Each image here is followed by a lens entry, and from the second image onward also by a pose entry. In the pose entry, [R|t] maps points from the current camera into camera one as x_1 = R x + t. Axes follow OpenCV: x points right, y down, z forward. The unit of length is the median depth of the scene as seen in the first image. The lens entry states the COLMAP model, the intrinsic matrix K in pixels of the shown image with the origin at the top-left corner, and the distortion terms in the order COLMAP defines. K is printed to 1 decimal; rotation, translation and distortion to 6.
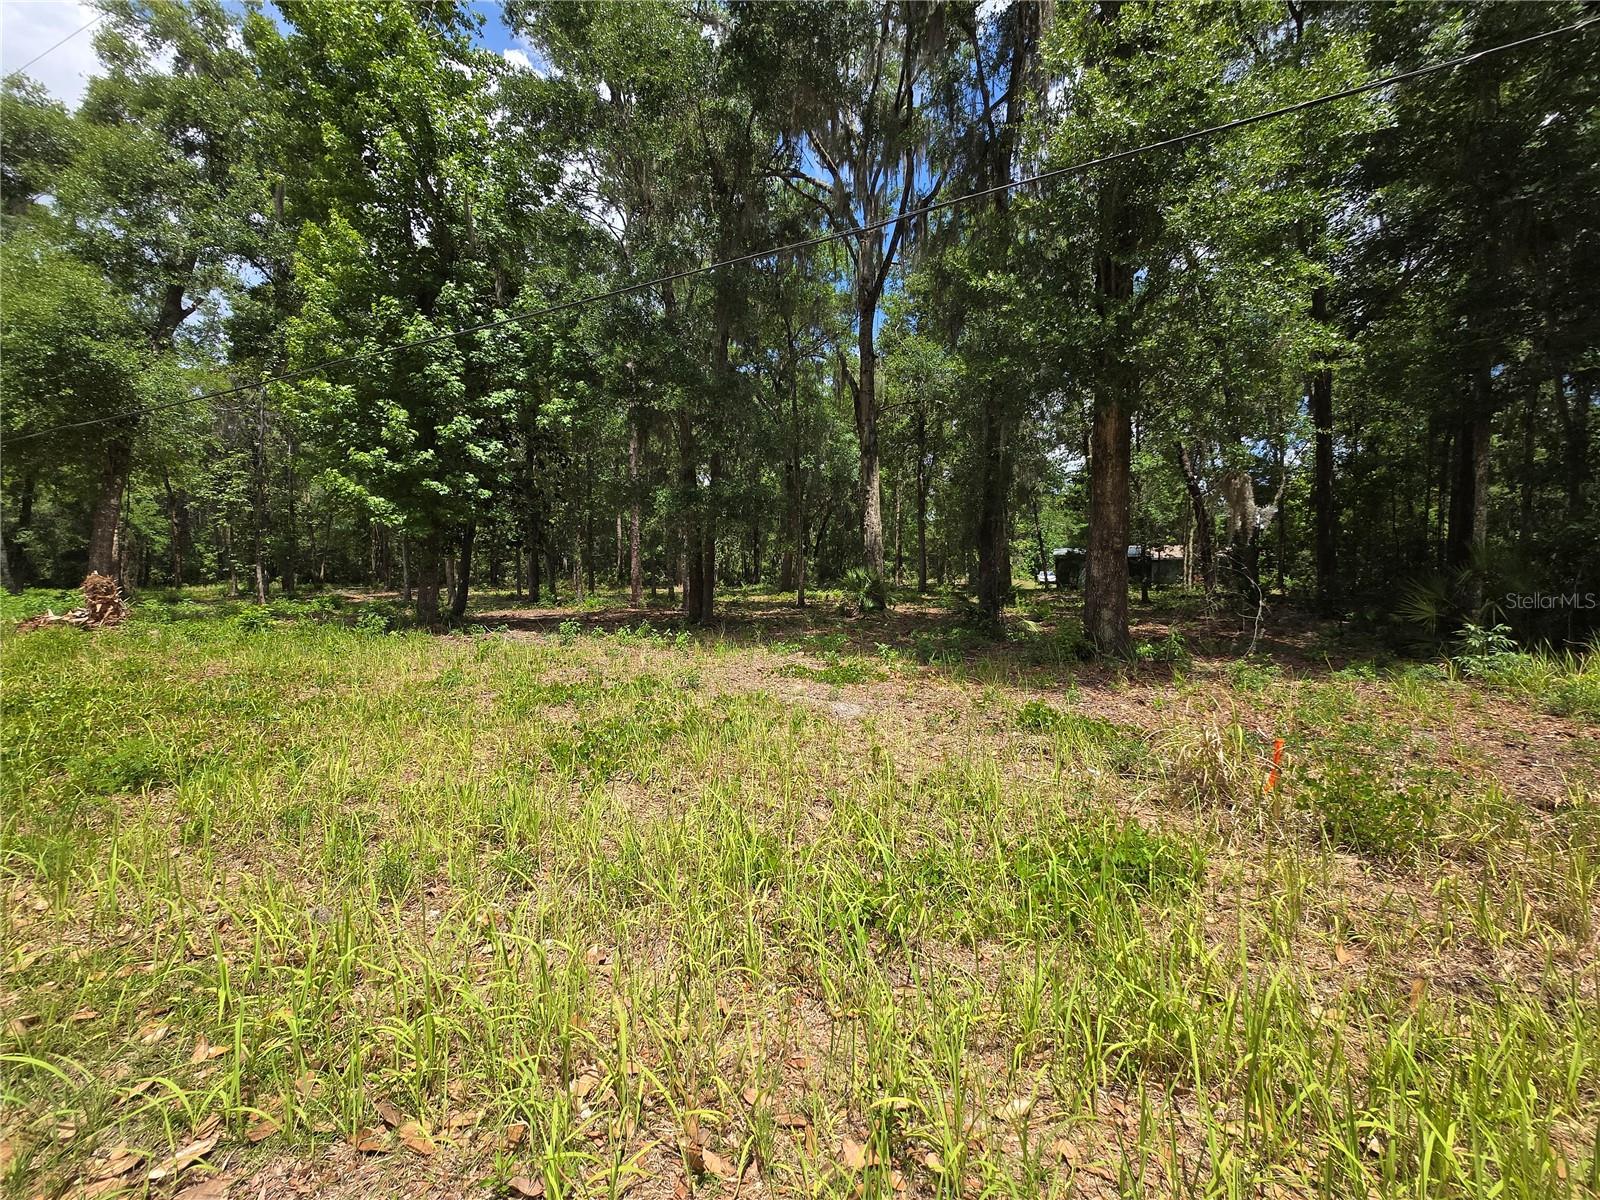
lens RADIAL K [[616.3, 0, 808.9], [0, 616.3, 594.0], [0, 0, 1]] dist [0.001307, 0.000252]
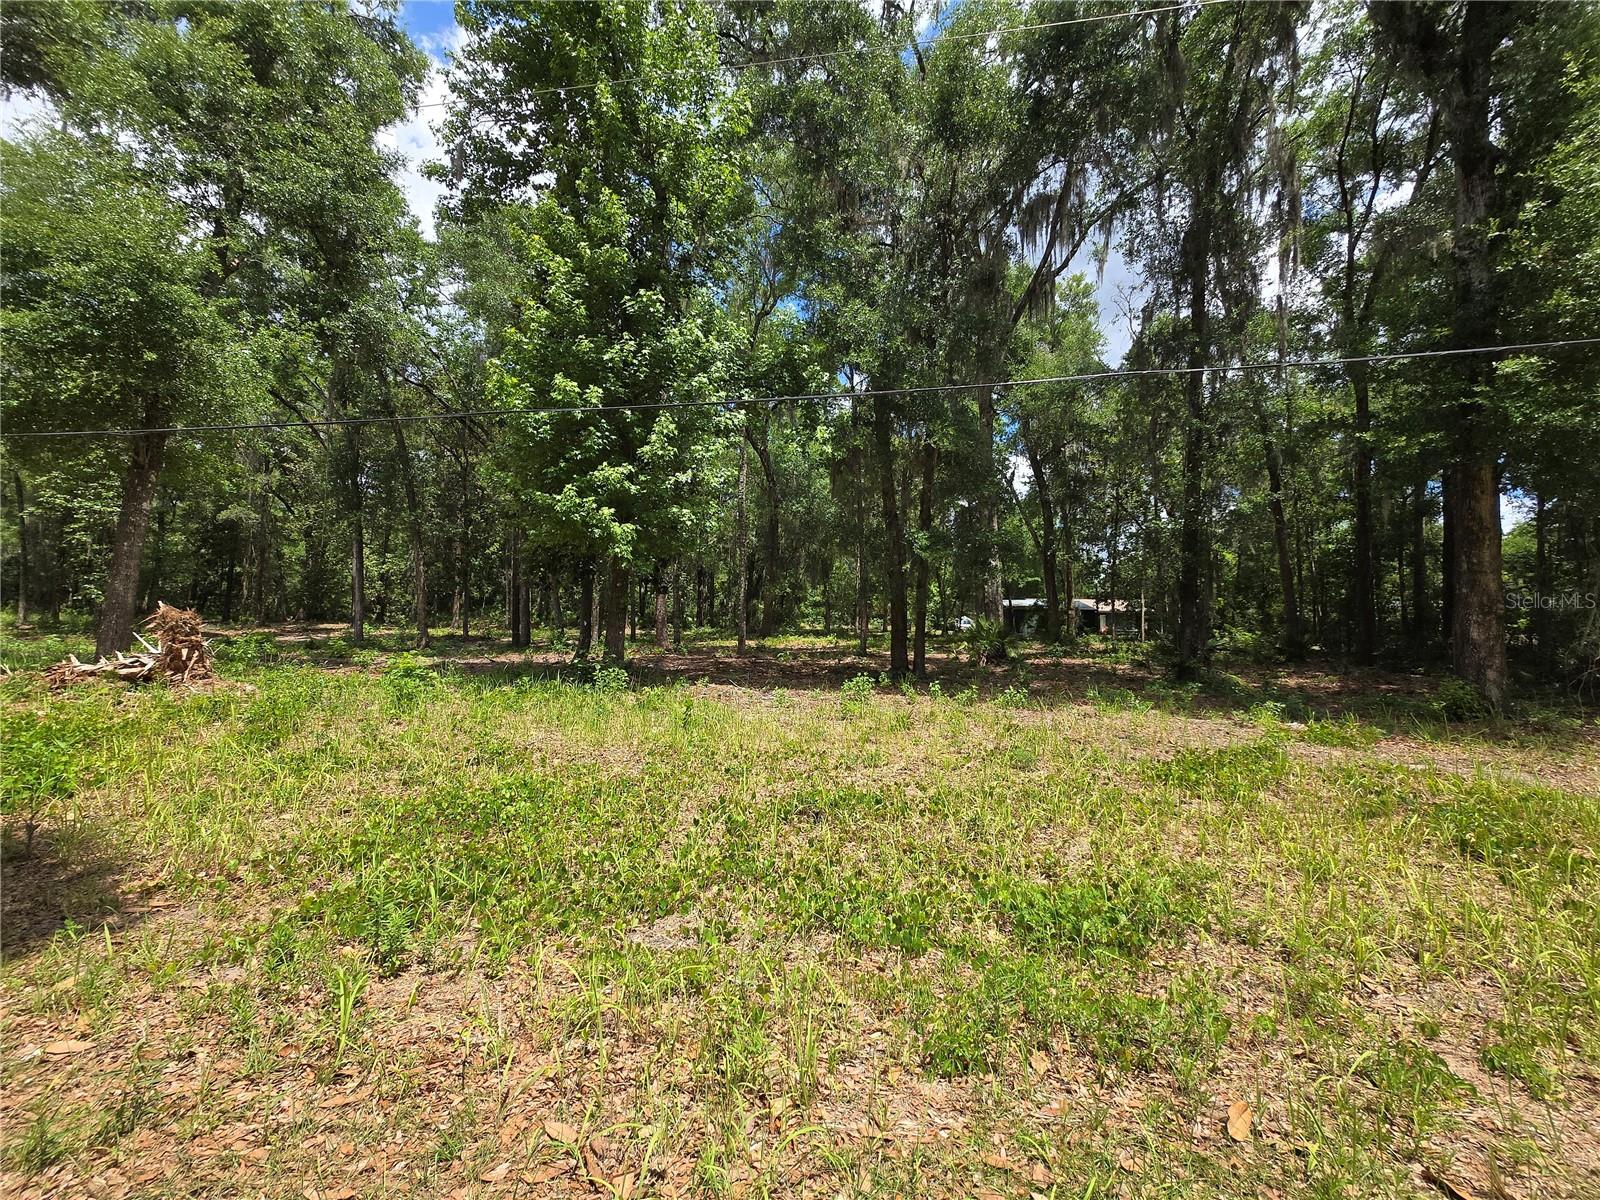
lens RADIAL K [[616.3, 0, 799.7], [0, 616.3, 596.5], [0, 0, 1]] dist [0.001307, 0.000252]
pose [[0.977717, 0.036540, 0.206724, -0.592478], [-0.022248, 0.997225, -0.071046, -0.008674], [-0.208746, 0.064864, 0.975816, 0.148947]]
